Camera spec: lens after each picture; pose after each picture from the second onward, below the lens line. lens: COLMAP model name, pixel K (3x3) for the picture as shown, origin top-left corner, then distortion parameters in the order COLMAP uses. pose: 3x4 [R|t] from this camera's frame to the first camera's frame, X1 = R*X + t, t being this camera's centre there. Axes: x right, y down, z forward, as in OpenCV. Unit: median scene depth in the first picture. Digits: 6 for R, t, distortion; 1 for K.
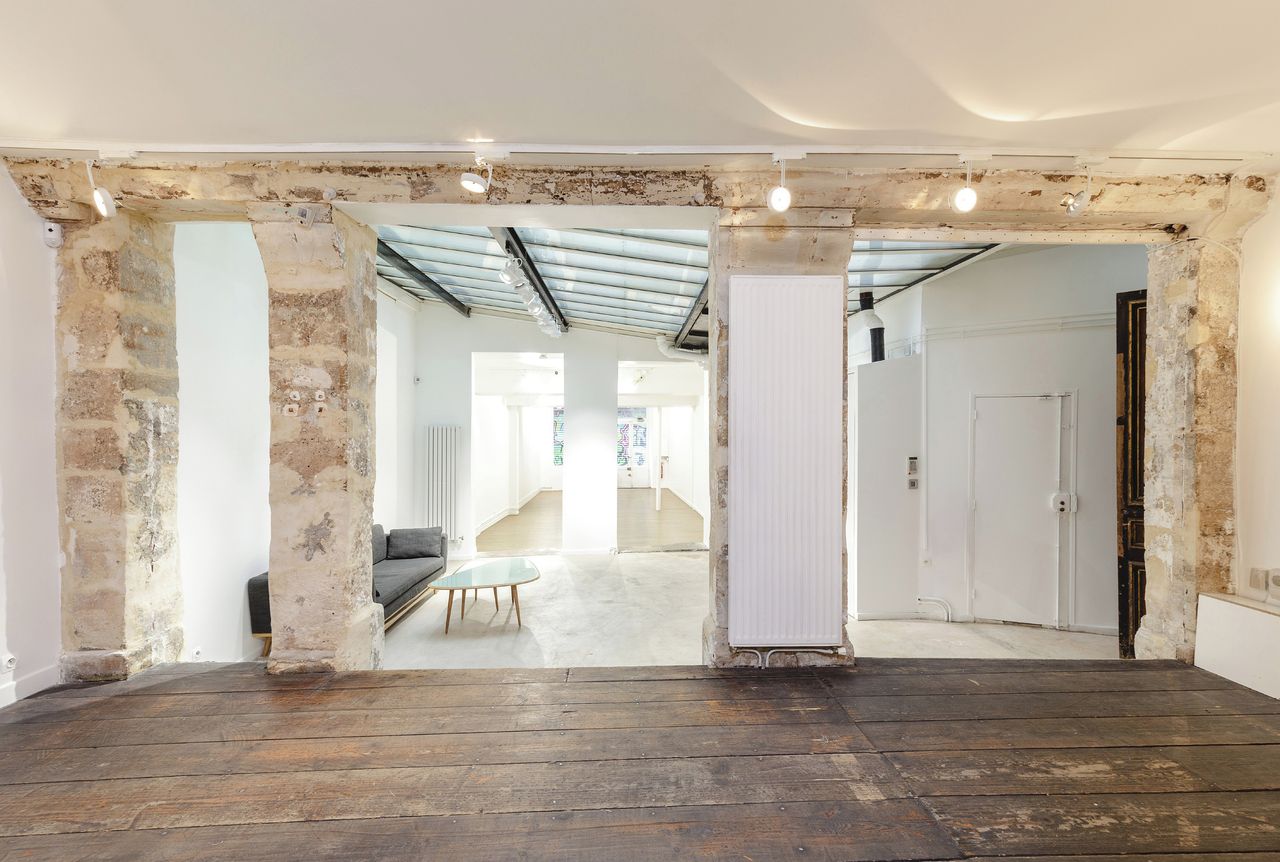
lens RADIAL K [[579.5, 0, 651.3], [0, 579.5, 441.6], [0, 0, 1]] dist [0.009862, -0.001684]
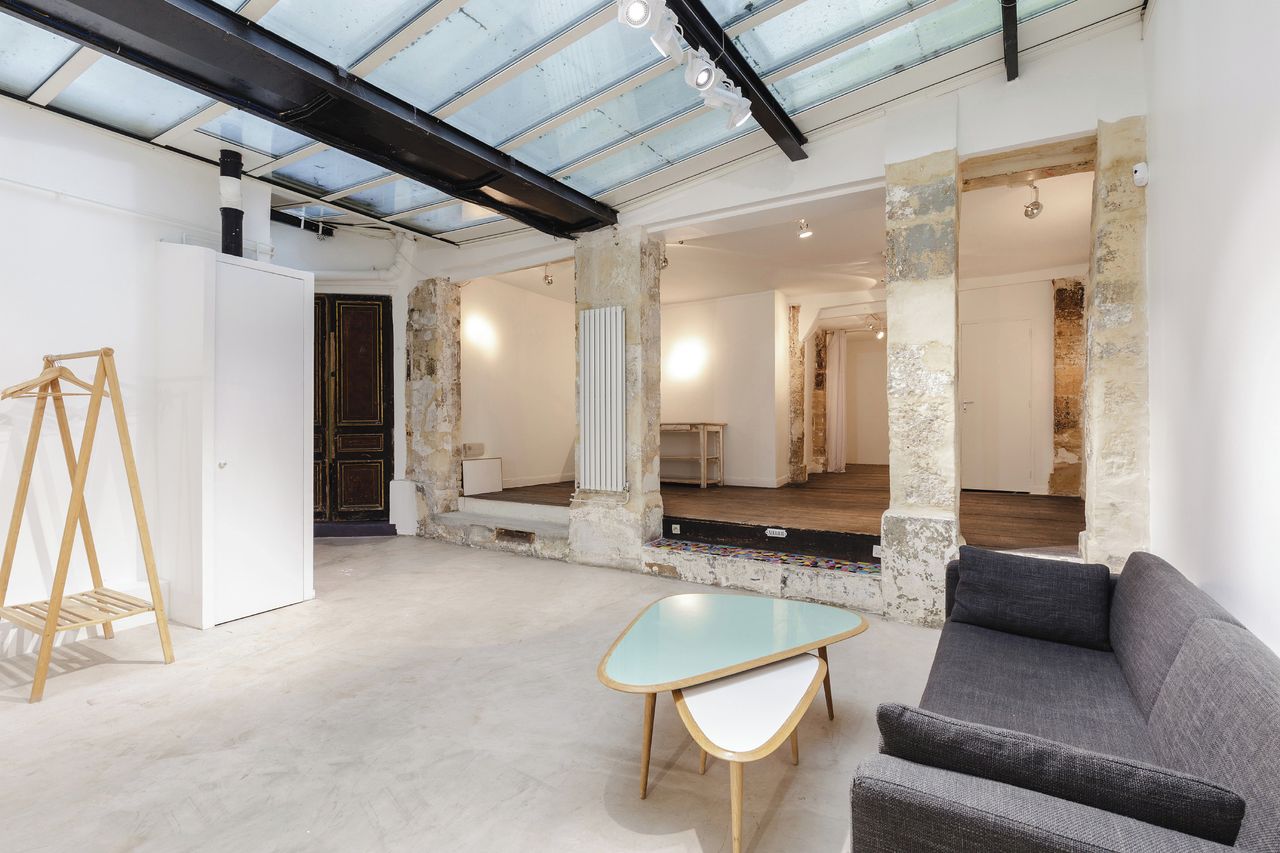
lens RADIAL K [[601.8, 0, 660.7], [0, 601.8, 424.2], [0, 0, 1]] dist [-0.000273, -0.004335]
pose [[-0.837406, 0.001601, 0.546578, -0.829048], [0.009188, 0.999896, 0.011149, 0.117122], [-0.546503, 0.014358, -0.837334, 2.459966]]
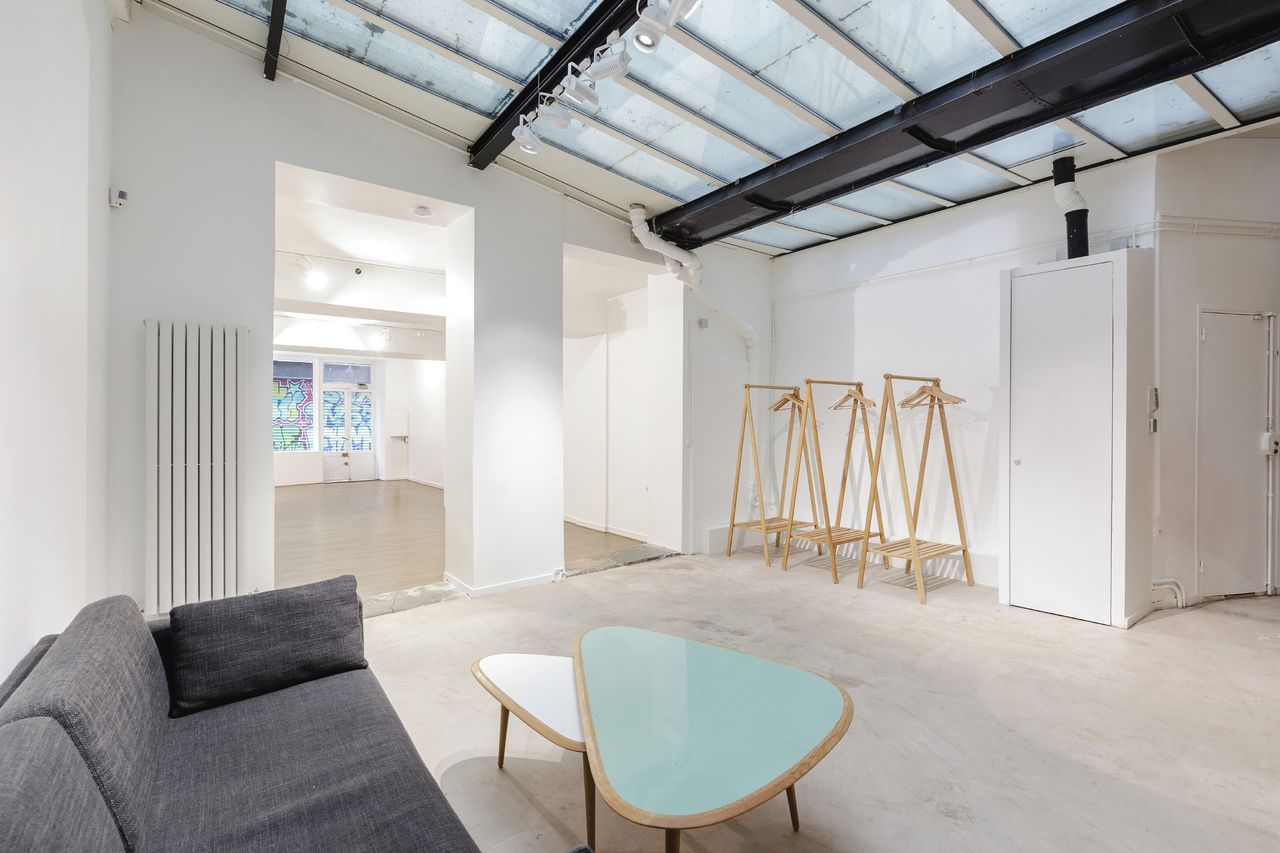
lens RADIAL K [[601.8, 0, 651.5], [0, 601.8, 425.5], [0, 0, 1]] dist [-0.000273, -0.004335]
pose [[0.836317, -0.001280, 0.548245, -0.832314], [0.006667, 0.999947, -0.007837, 0.129456], [-0.548206, 0.010209, 0.836281, 1.243844]]
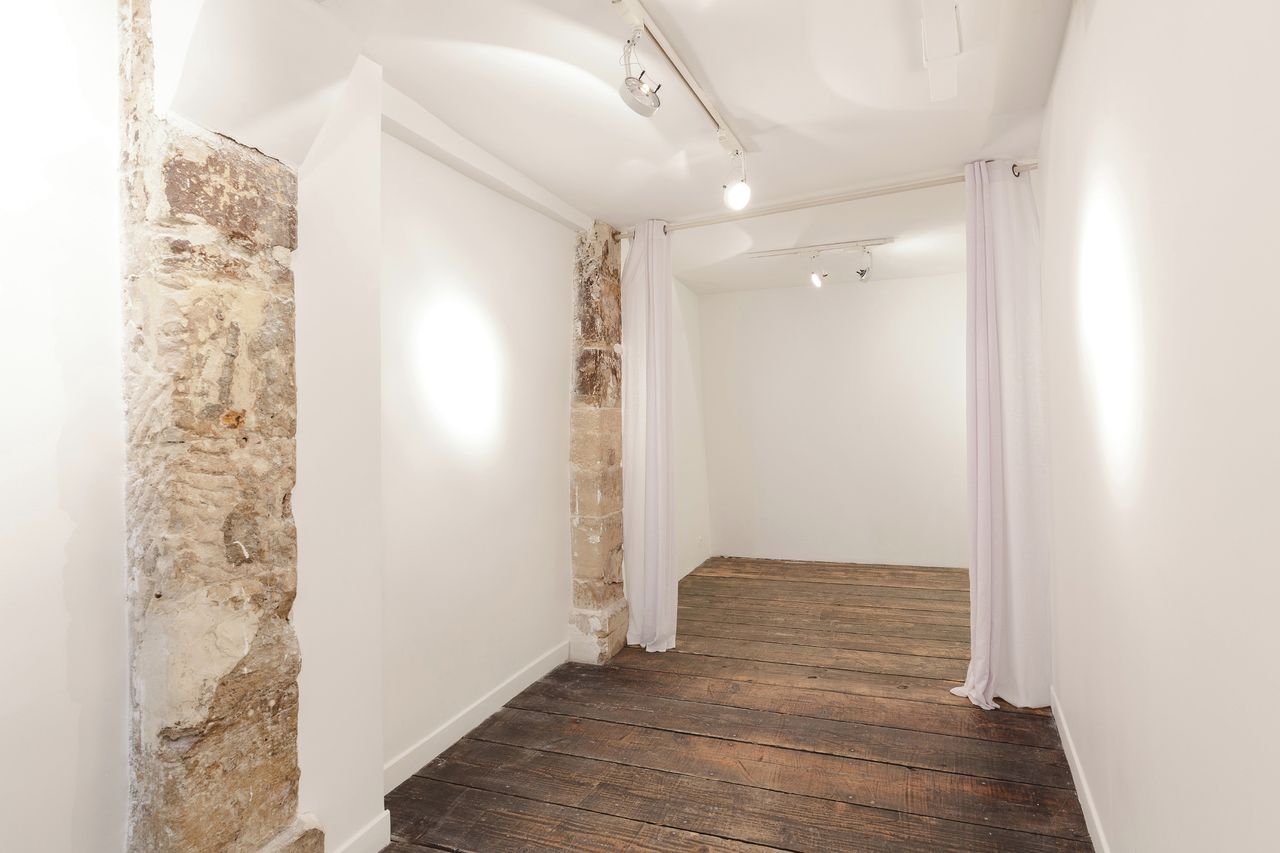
lens RADIAL K [[601.8, 0, 677.3], [0, 601.8, 412.5], [0, 0, 1]] dist [-0.000273, -0.004335]
pose [[-0.883324, 0.024409, 0.468127, -0.393157], [0.024386, 0.999684, -0.006112, 0.000269], [-0.468128, 0.006016, -0.883640, 0.071354]]
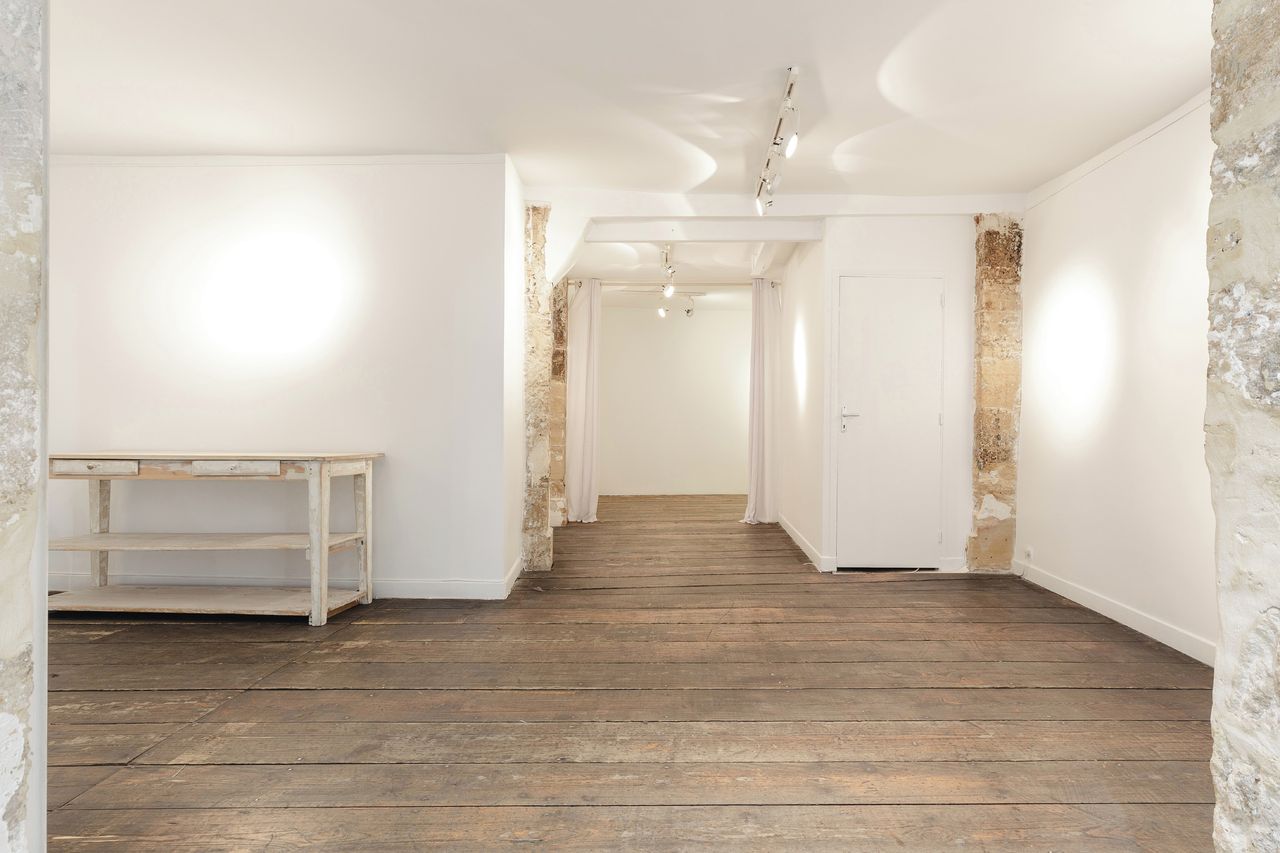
lens RADIAL K [[704.1, 0, 704.6], [0, 704.1, 422.4], [0, 0, 1]] dist [0.004903, 0.001529]
pose [[-0.999566, -0.008920, 0.028082, -0.270529], [-0.008372, 0.999773, 0.019575, 0.057696], [-0.028250, 0.019331, -0.999414, 1.399791]]
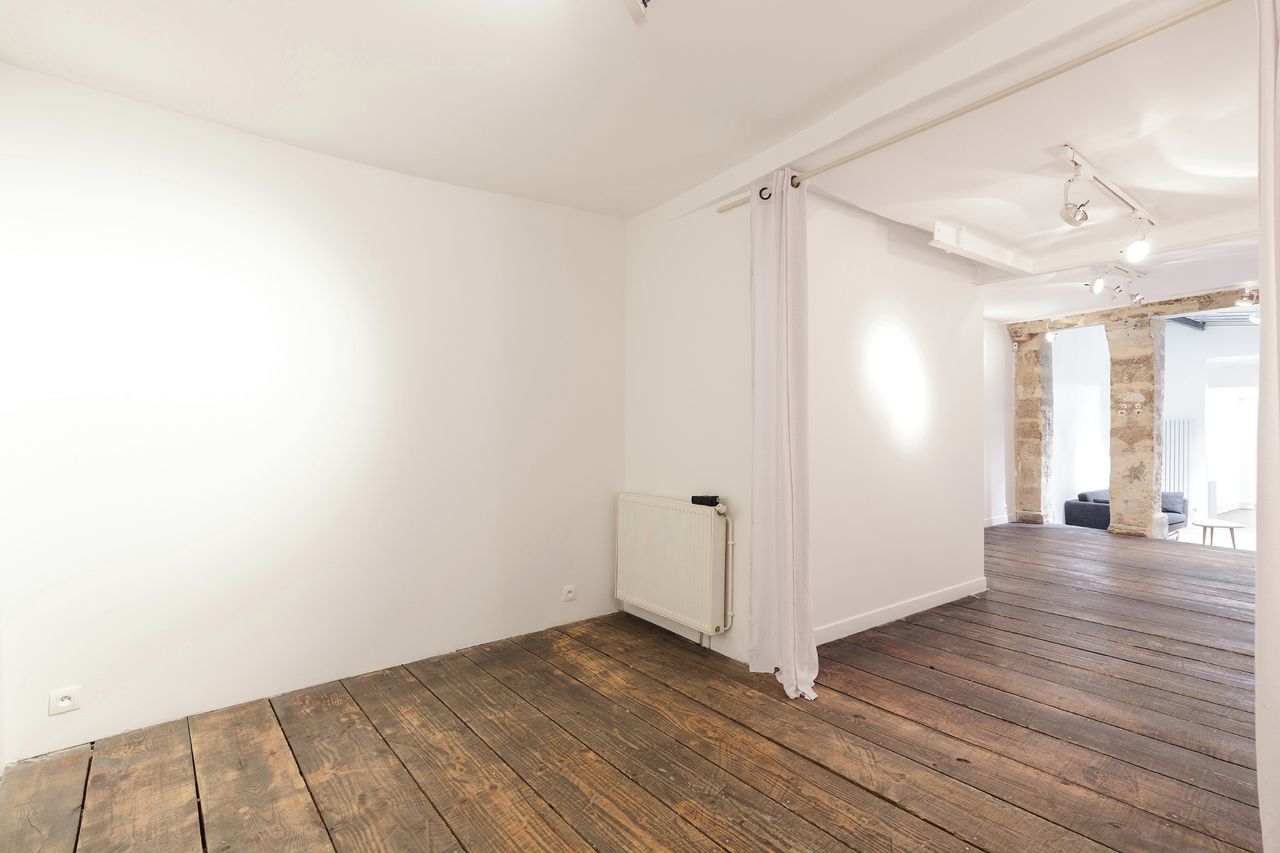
lens RADIAL K [[579.5, 0, 661.2], [0, 579.5, 424.5], [0, 0, 1]] dist [0.009862, -0.001684]
pose [[0.536365, -0.001453, -0.843985, 0.292217], [-0.013754, 0.999851, -0.010462, 0.035358], [0.843874, 0.017219, 0.536265, -1.613370]]
